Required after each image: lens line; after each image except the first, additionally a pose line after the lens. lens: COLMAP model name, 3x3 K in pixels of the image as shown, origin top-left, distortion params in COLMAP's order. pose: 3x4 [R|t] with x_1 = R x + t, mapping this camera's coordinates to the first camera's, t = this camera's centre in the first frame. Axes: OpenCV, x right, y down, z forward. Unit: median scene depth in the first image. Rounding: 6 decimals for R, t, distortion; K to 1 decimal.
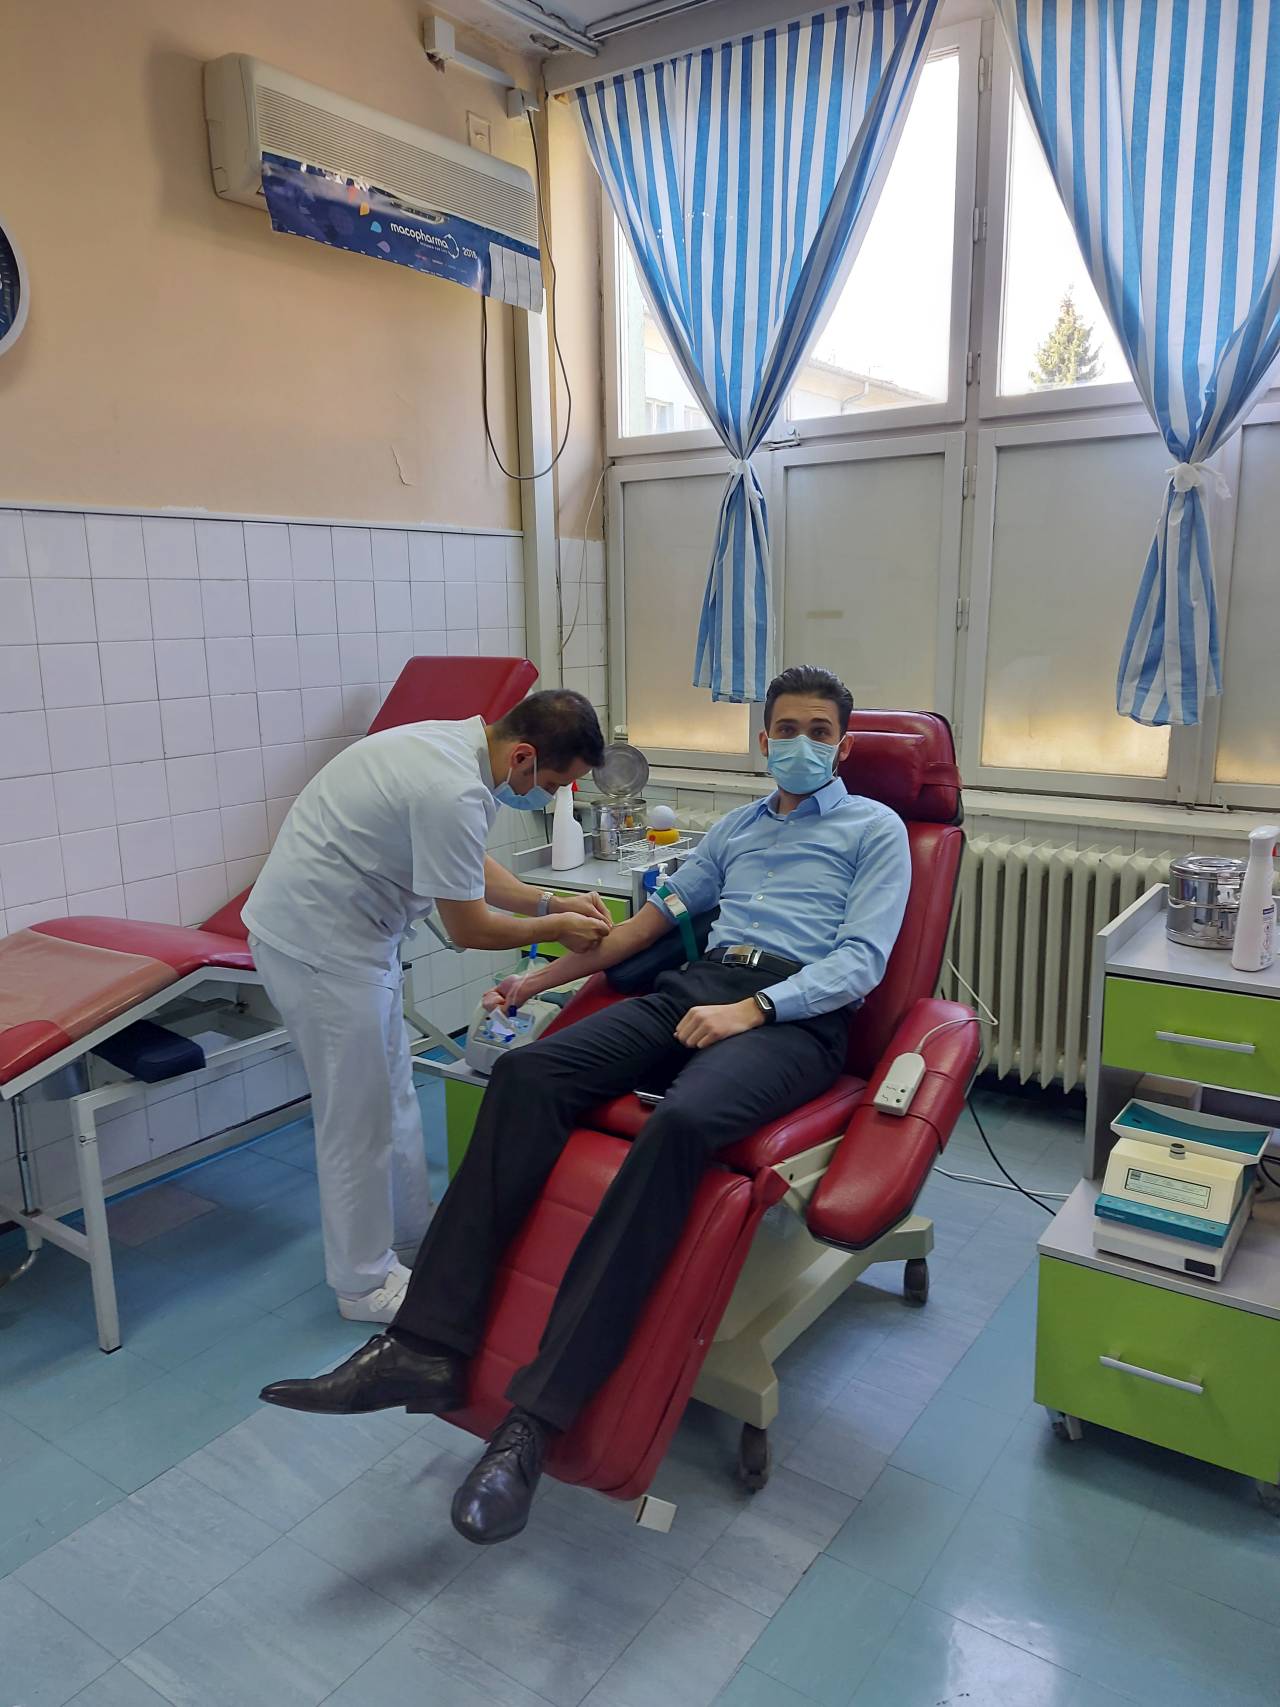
lens RADIAL K [[1200.5, 0, 629.9], [0, 1200.5, 850.7], [0, 0, 1]] dist [0.067354, -0.085441]
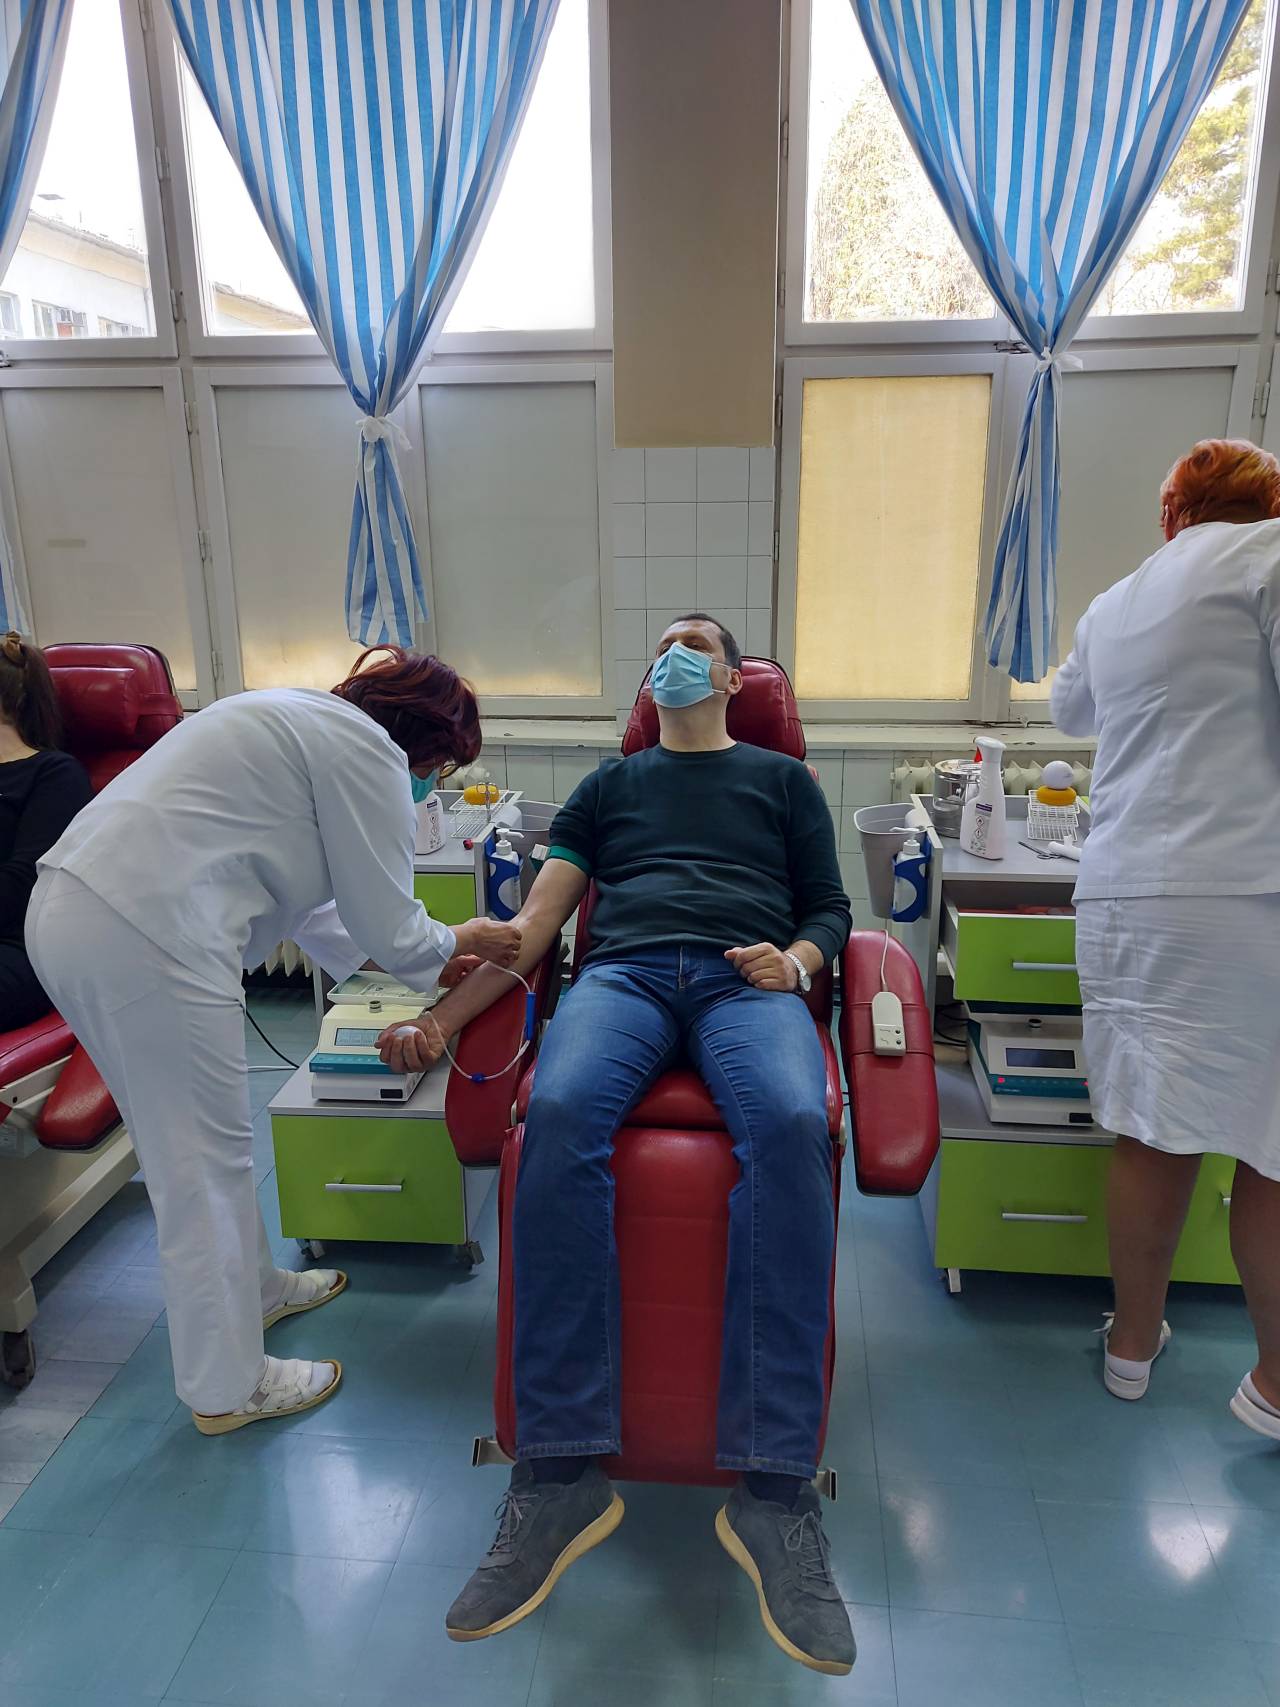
lens RADIAL K [[1200.5, 0, 629.9], [0, 1200.5, 850.7], [0, 0, 1]] dist [0.067354, -0.085441]
pose [[0.872852, -0.124300, 0.471888, 0.098761], [0.090094, 0.991439, 0.094506, -0.000681], [-0.479595, -0.039976, 0.876579, -0.151920]]
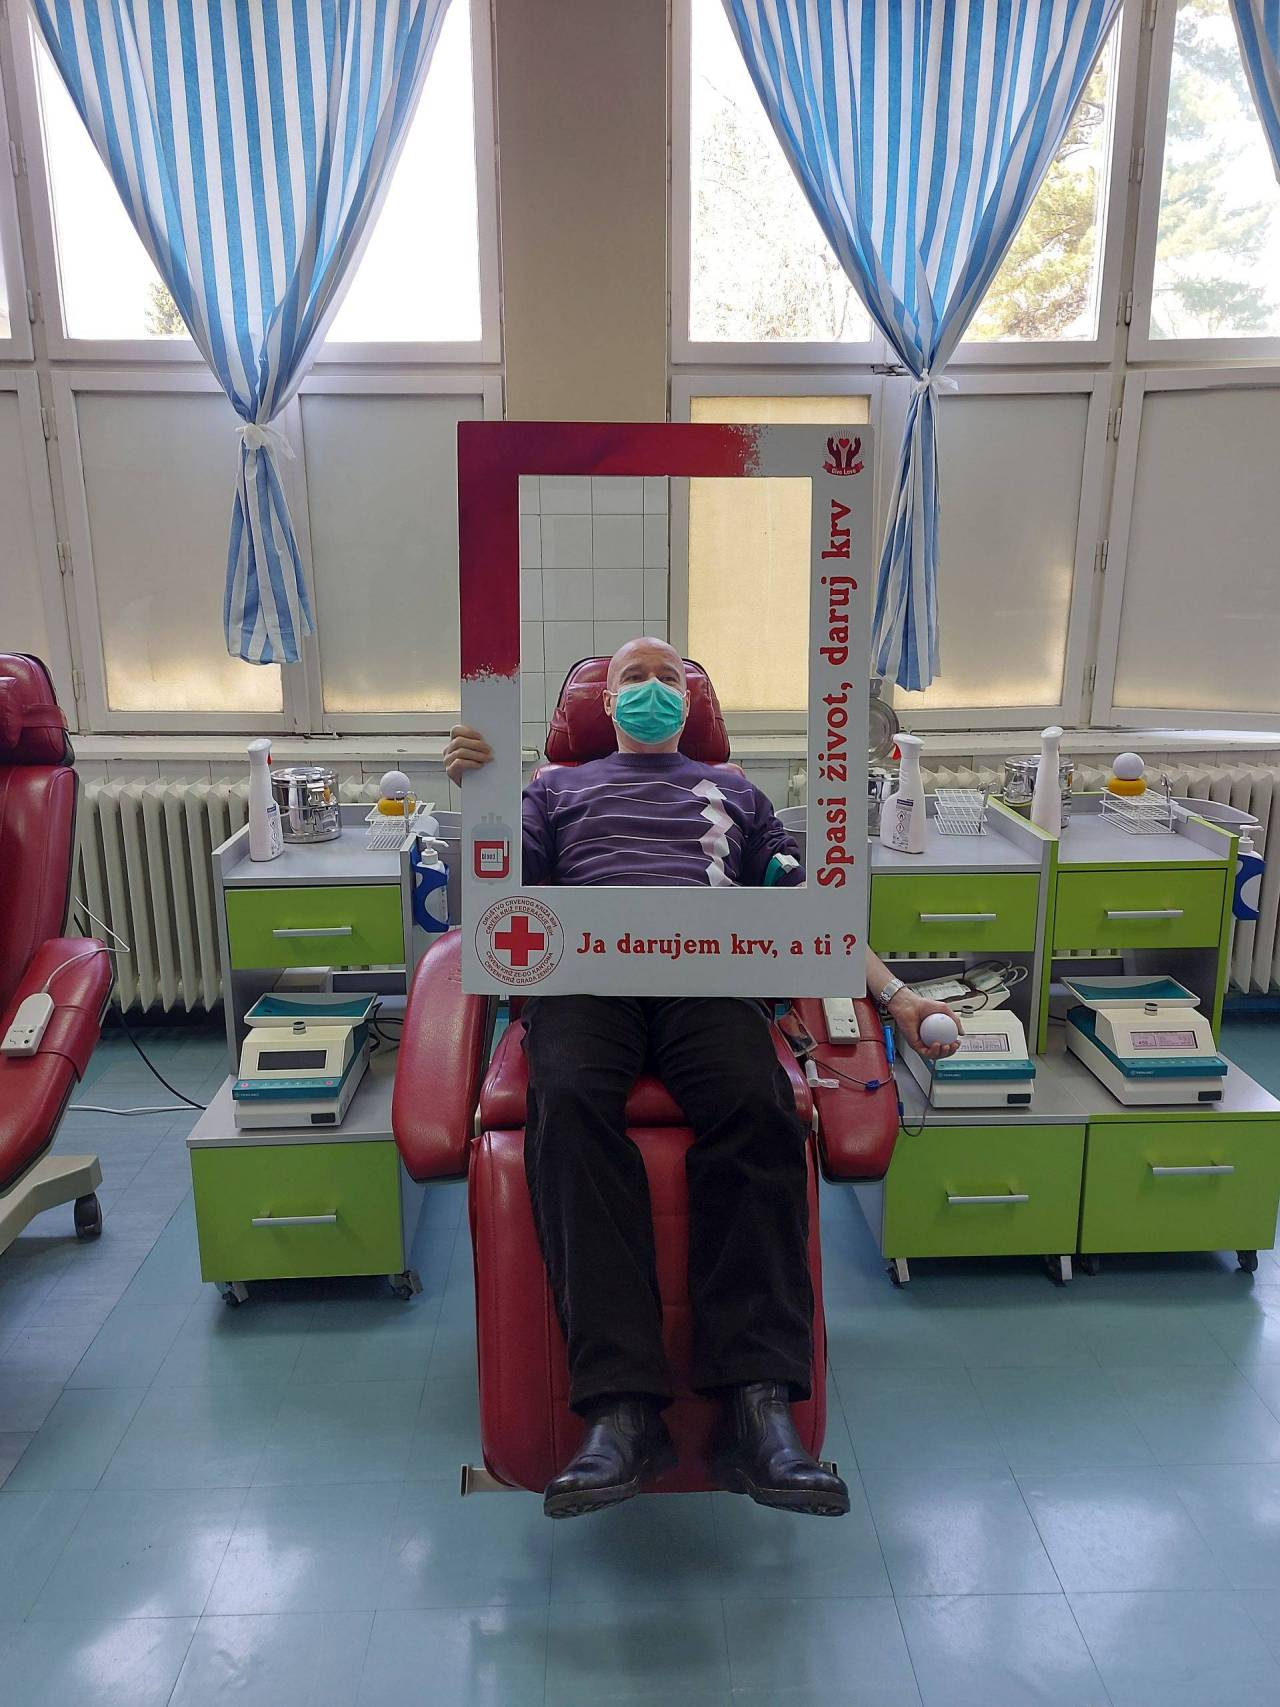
lens RADIAL K [[1200.5, 0, 629.9], [0, 1200.5, 850.7], [0, 0, 1]] dist [0.067354, -0.085441]
pose [[0.795015, -0.133266, 0.591770, 0.034574], [0.109931, 0.991068, 0.075500, 0.022206], [-0.596545, 0.005031, 0.802564, -0.095442]]
